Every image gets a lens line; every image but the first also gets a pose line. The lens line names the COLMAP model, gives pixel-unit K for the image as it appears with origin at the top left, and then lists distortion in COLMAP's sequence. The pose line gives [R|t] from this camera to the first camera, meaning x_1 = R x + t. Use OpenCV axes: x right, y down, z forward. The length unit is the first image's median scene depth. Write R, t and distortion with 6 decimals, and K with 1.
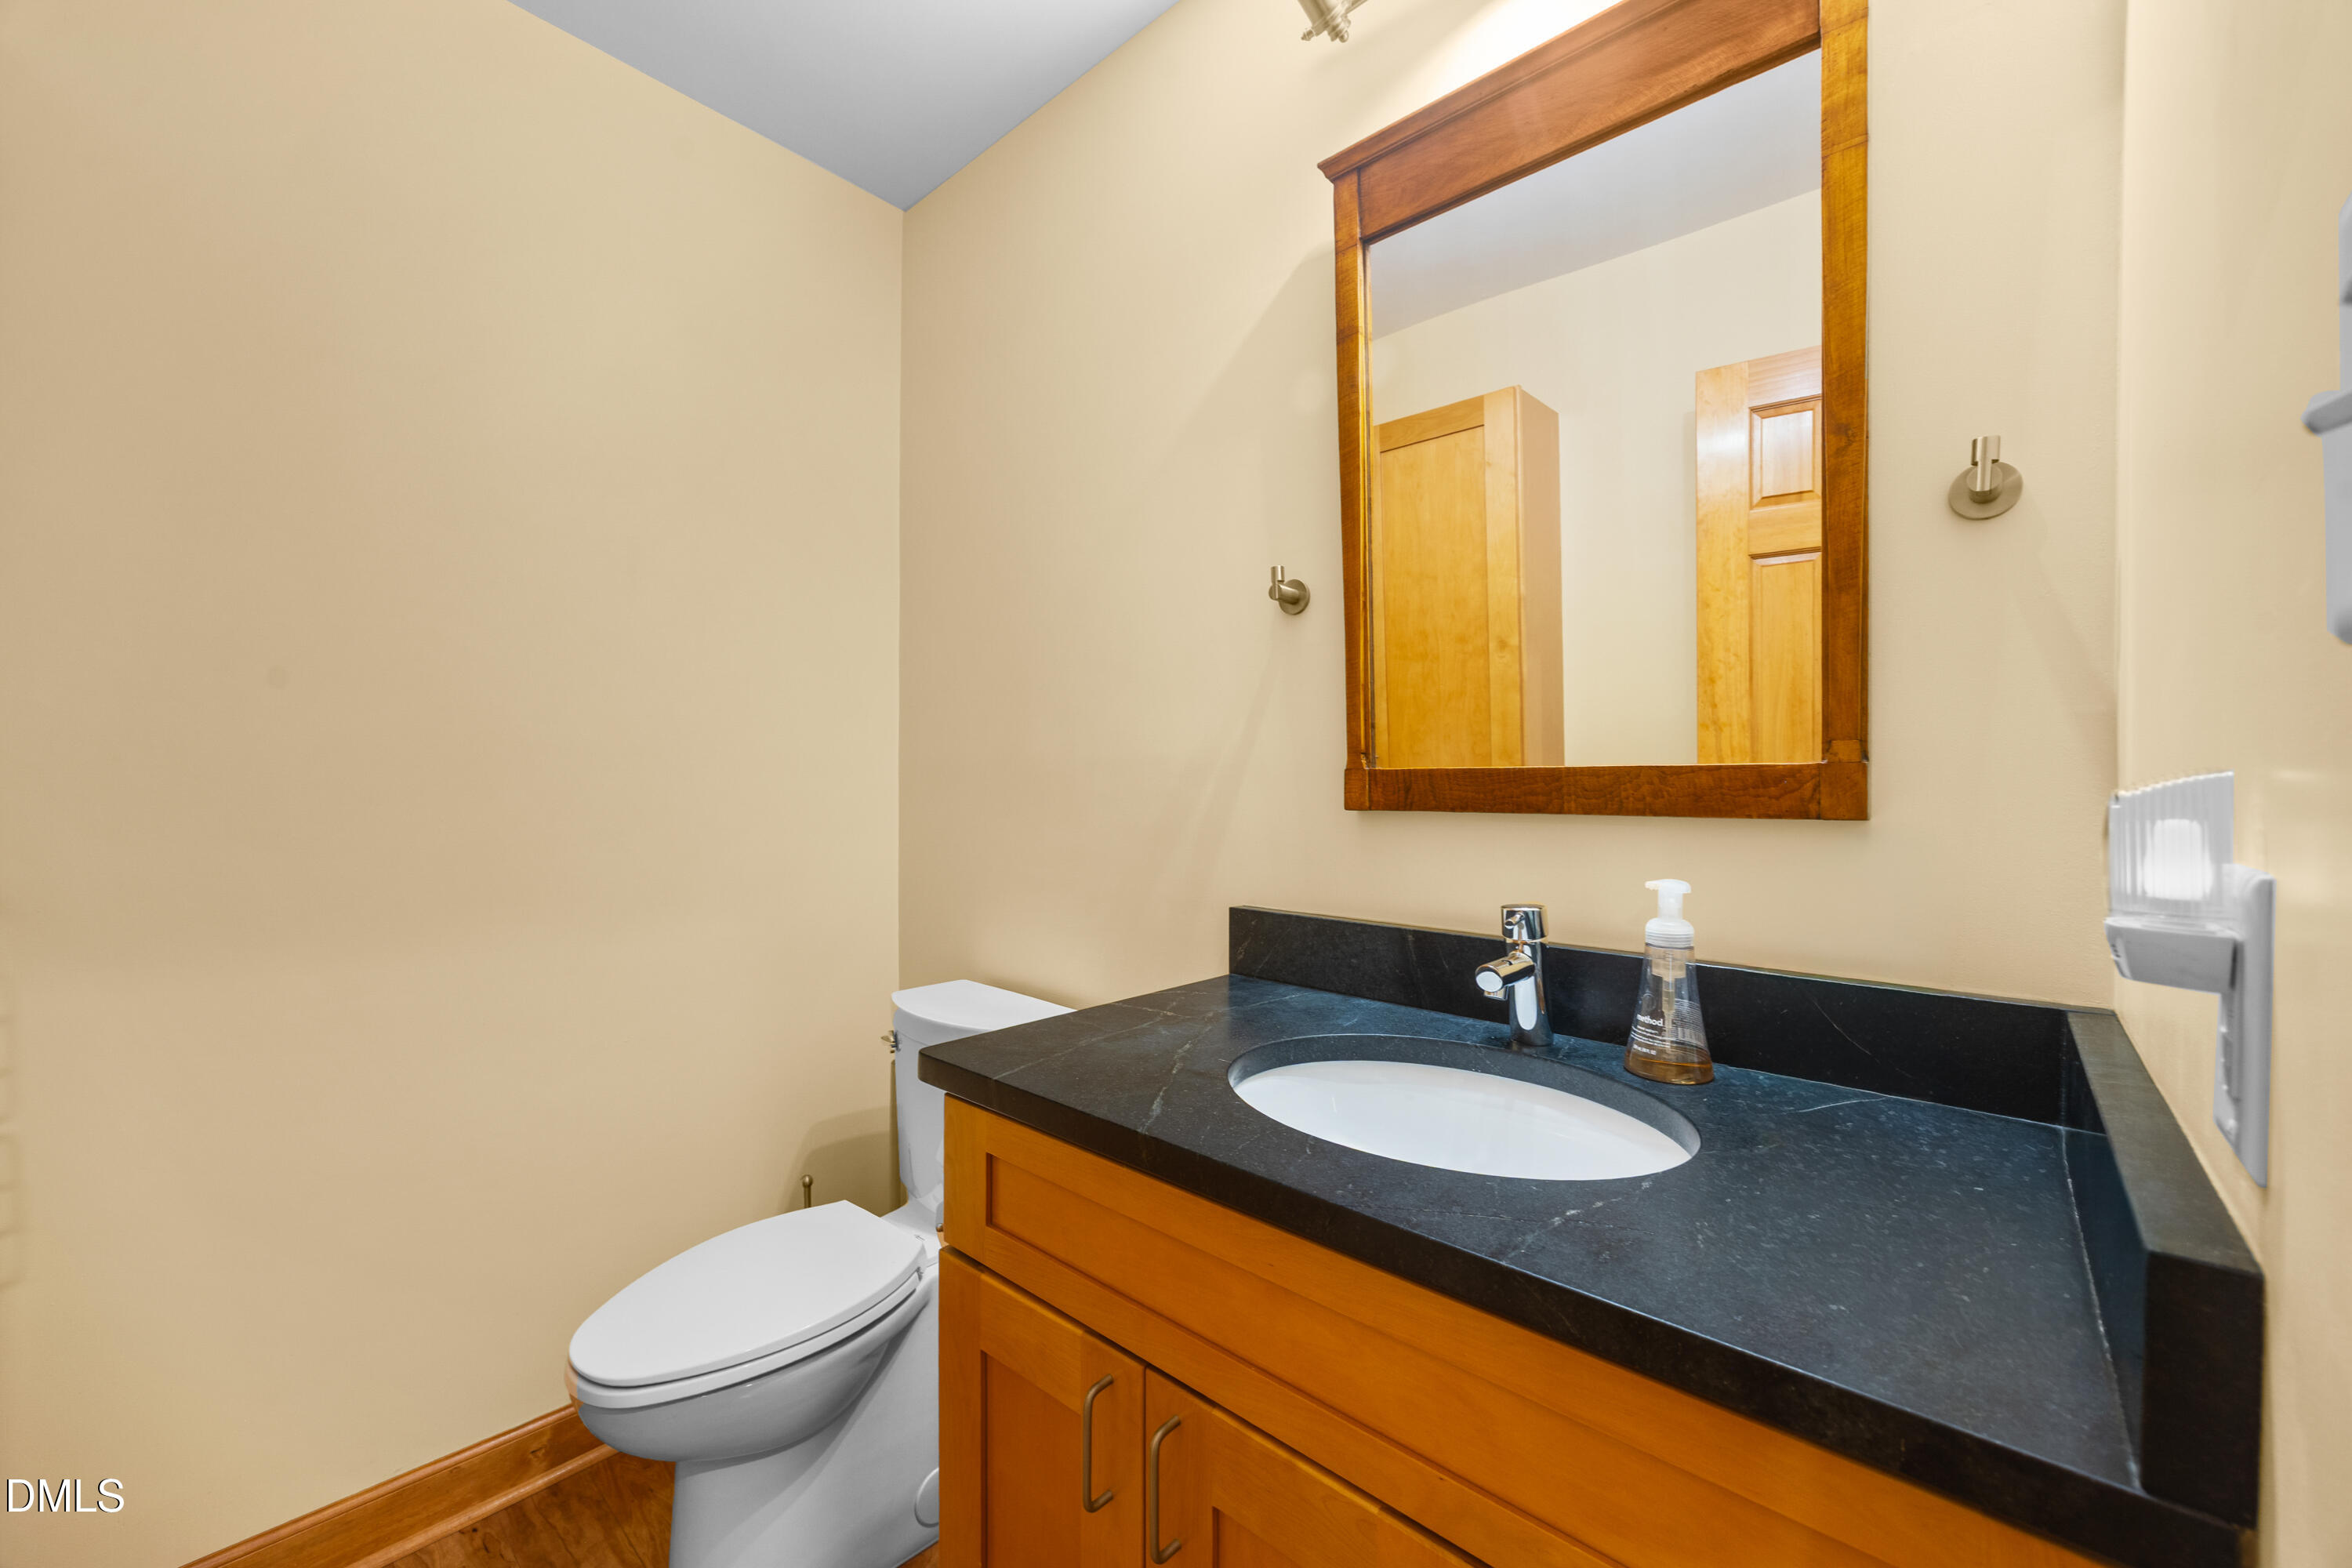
lens RADIAL K [[916.8, 0, 1174.0], [0, 916.8, 785.3], [0, 0, 1]] dist [-0.001229, -0.000276]
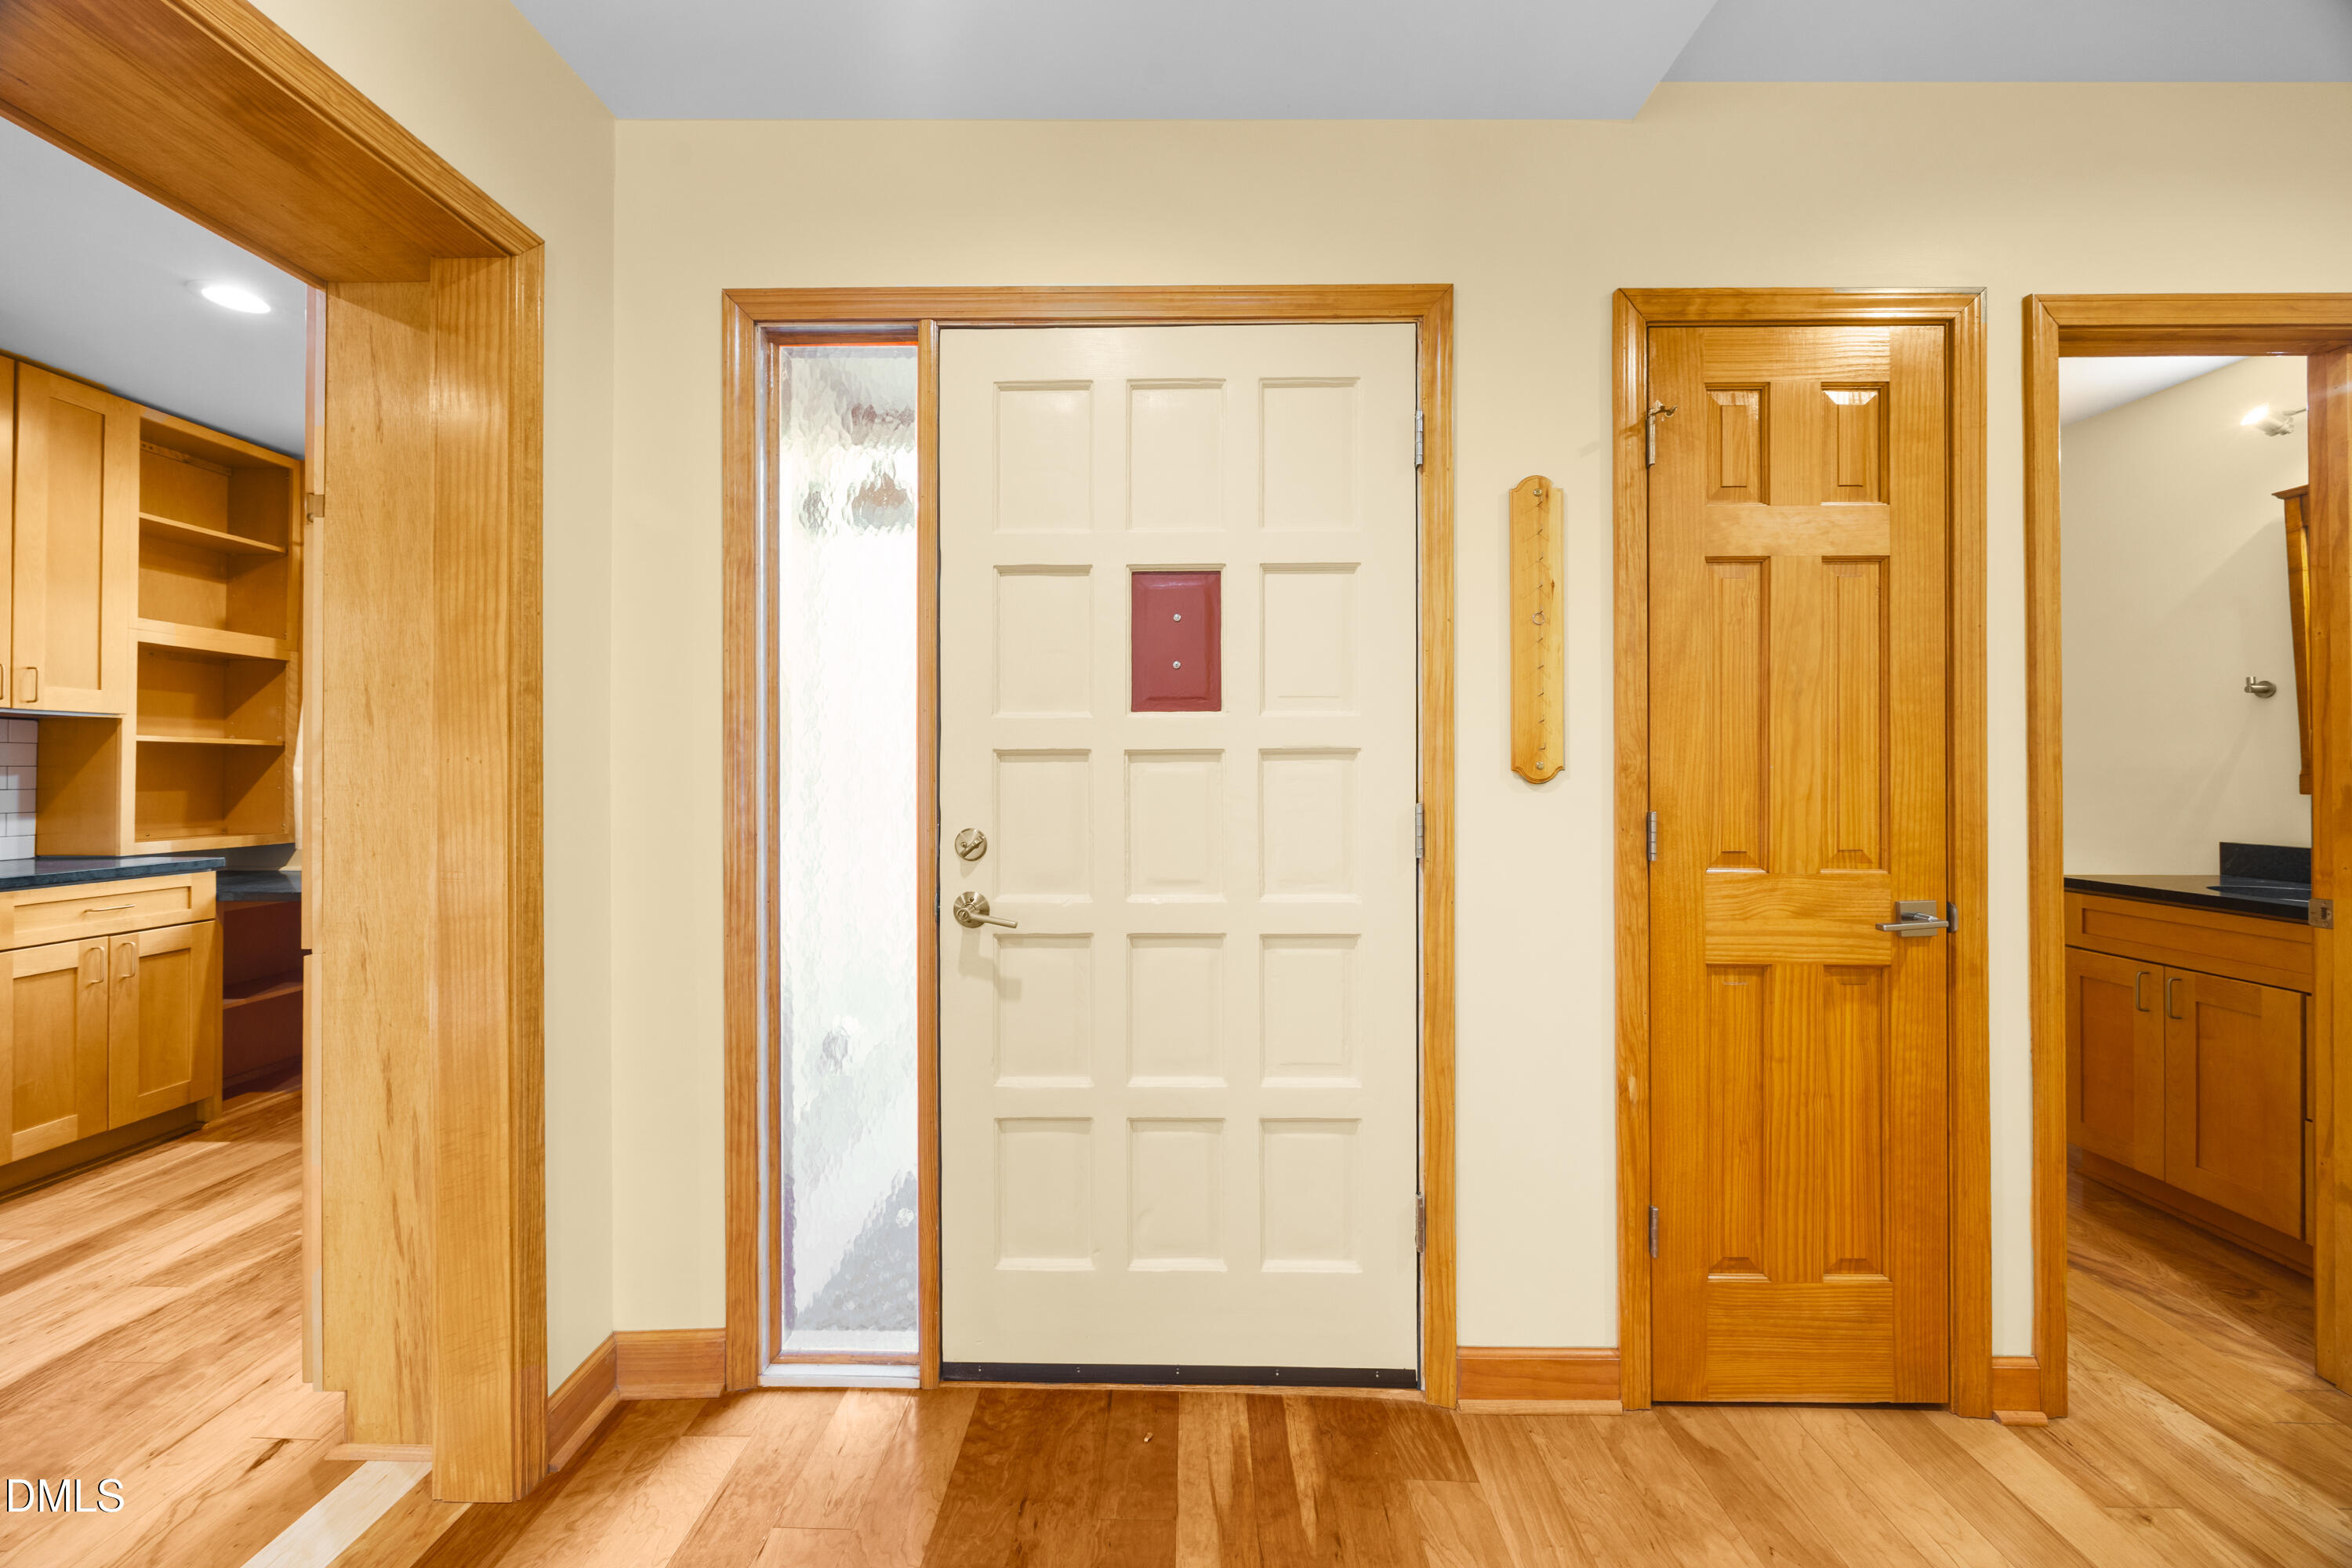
lens RADIAL K [[916.8, 0, 1183.6], [0, 916.8, 789.7], [0, 0, 1]] dist [-0.001229, -0.000276]
pose [[0.660779, -0.006423, -0.750553, 0.068957], [0.004220, 0.999979, -0.004842, 0.014439], [0.750568, 0.000032, 0.660793, -2.132464]]
